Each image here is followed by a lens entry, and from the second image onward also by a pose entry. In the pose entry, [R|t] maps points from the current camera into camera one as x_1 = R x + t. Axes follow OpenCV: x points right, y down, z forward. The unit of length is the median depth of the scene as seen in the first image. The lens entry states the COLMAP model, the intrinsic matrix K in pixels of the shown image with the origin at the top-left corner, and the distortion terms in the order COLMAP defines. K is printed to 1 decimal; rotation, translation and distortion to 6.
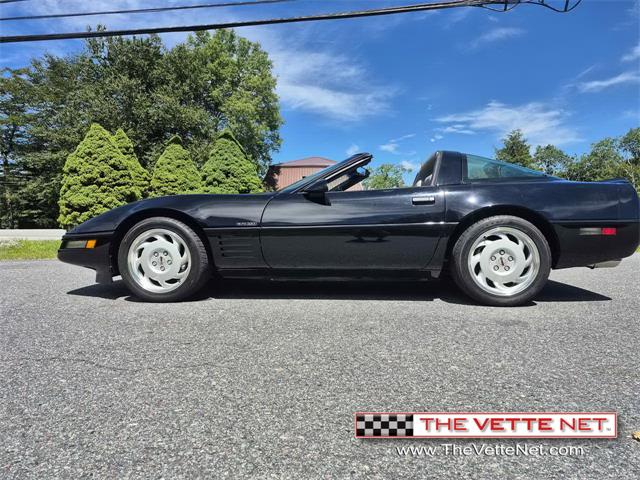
lens RADIAL K [[451.8, 0, 336.0], [0, 451.8, 246.8], [0, 0, 1]] dist [0.052248, -0.044636]
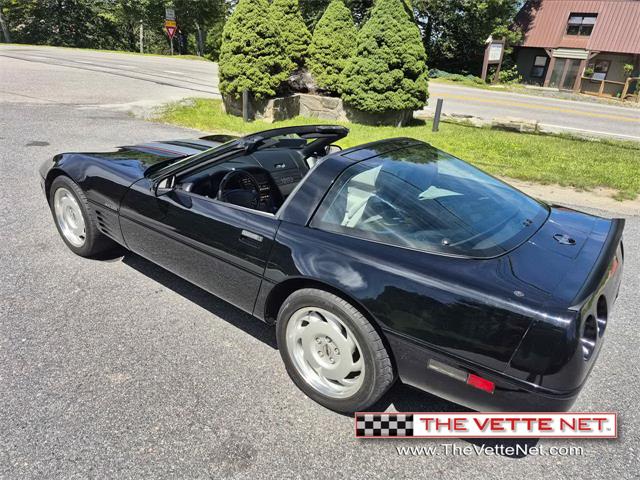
lens RADIAL K [[451.8, 0, 316.3], [0, 451.8, 247.9], [0, 0, 1]] dist [0.052248, -0.044636]
pose [[0.826746, 0.286257, -0.484302, 0.192764], [-0.100579, 0.922205, 0.373391, -0.111516], [0.553512, -0.259989, 0.791221, 0.142287]]
